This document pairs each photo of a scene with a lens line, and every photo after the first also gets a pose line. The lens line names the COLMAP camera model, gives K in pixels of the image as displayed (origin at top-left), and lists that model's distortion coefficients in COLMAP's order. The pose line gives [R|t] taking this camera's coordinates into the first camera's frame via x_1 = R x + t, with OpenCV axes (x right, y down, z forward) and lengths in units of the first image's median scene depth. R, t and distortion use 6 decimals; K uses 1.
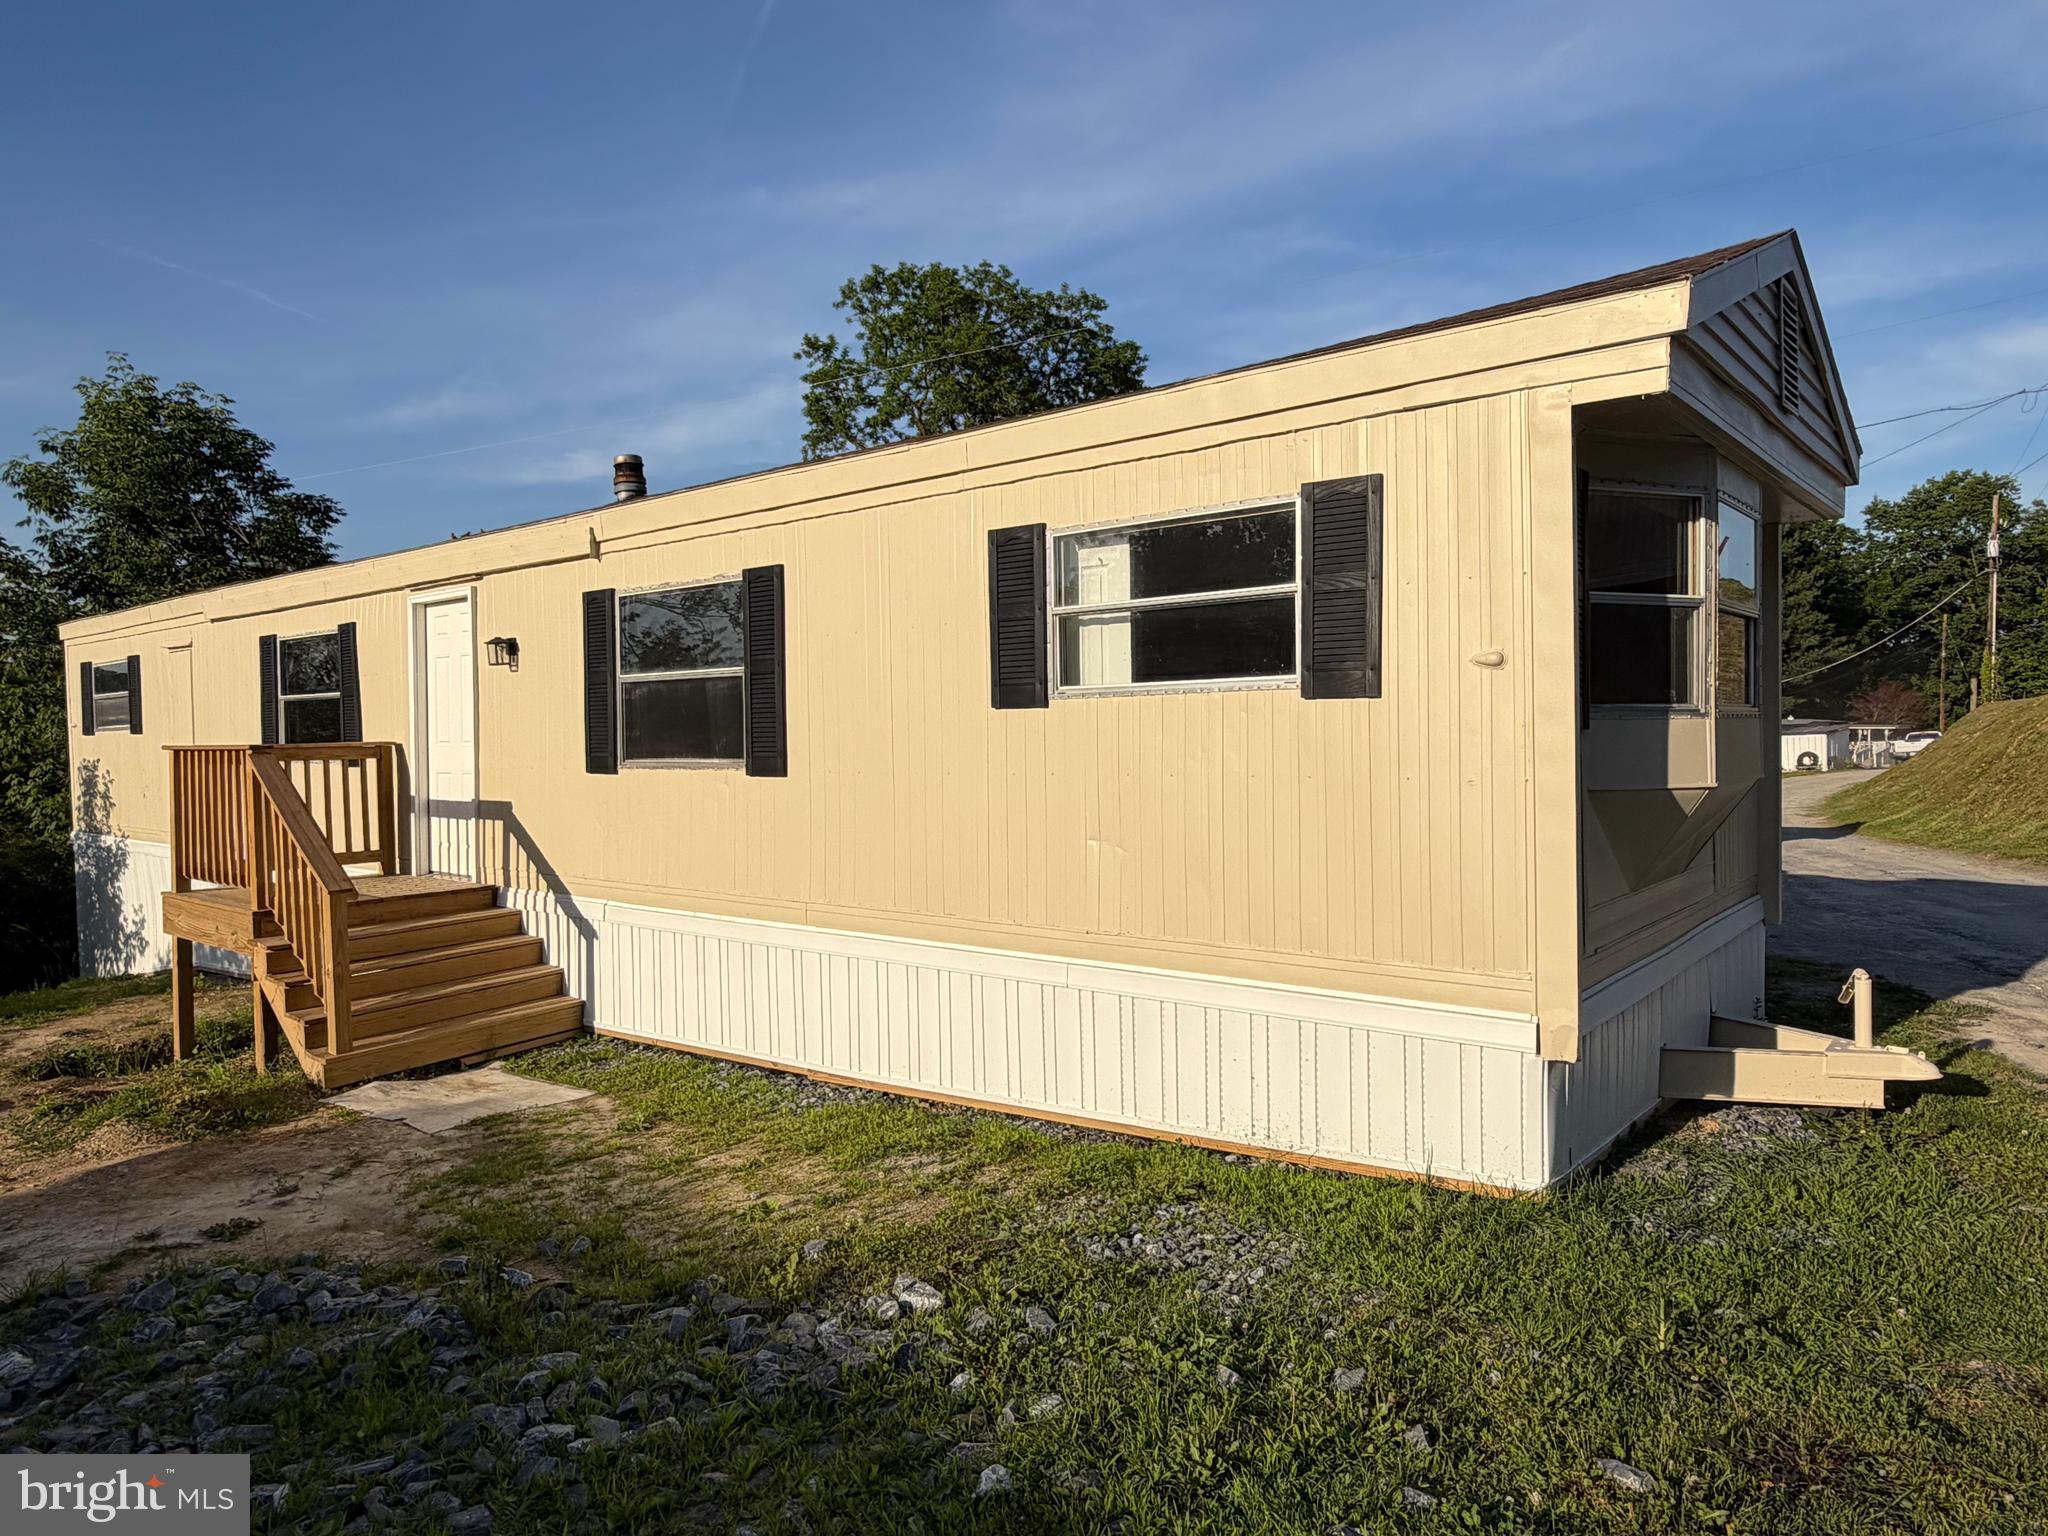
lens RADIAL K [[1304.2, 0, 1024.0], [0, 1304.2, 768.0], [0, 0, 1]] dist [-0.005235, 0.001836]
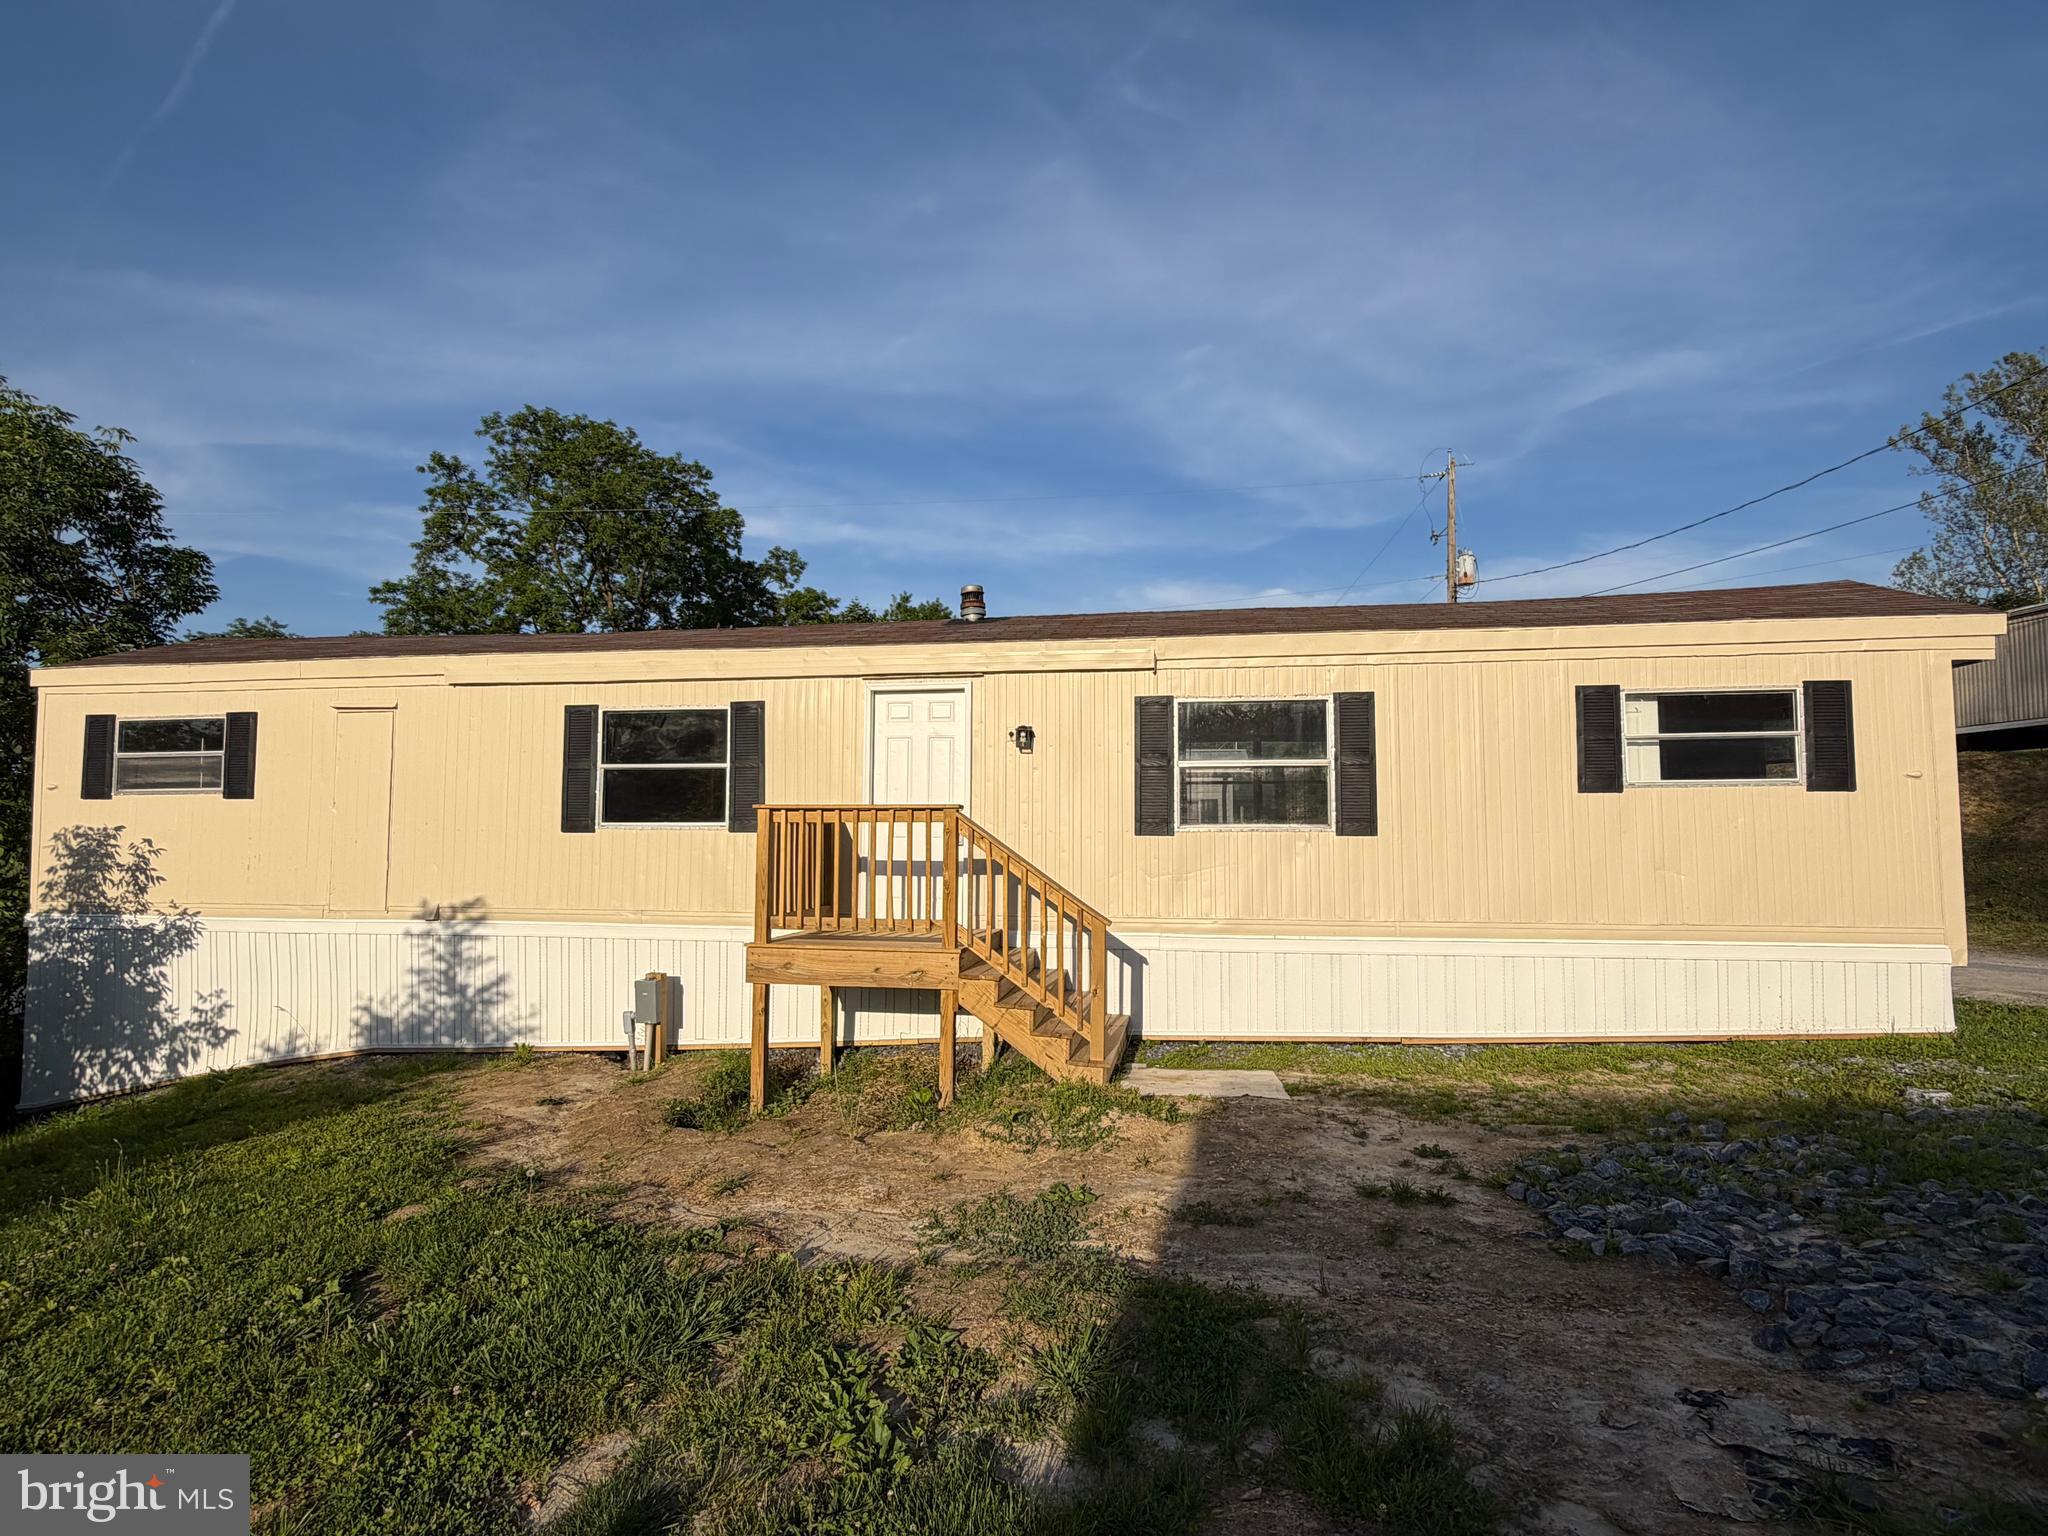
lens RADIAL K [[1070.9, 0, 1024.0], [0, 1070.9, 768.0], [0, 0, 1]] dist [-0.000671, 0.001554]
pose [[0.862801, 0.047875, 0.503272, -0.902378], [-0.000288, 0.995552, -0.094212, 0.035111], [-0.505544, 0.081141, 0.858977, 0.128727]]
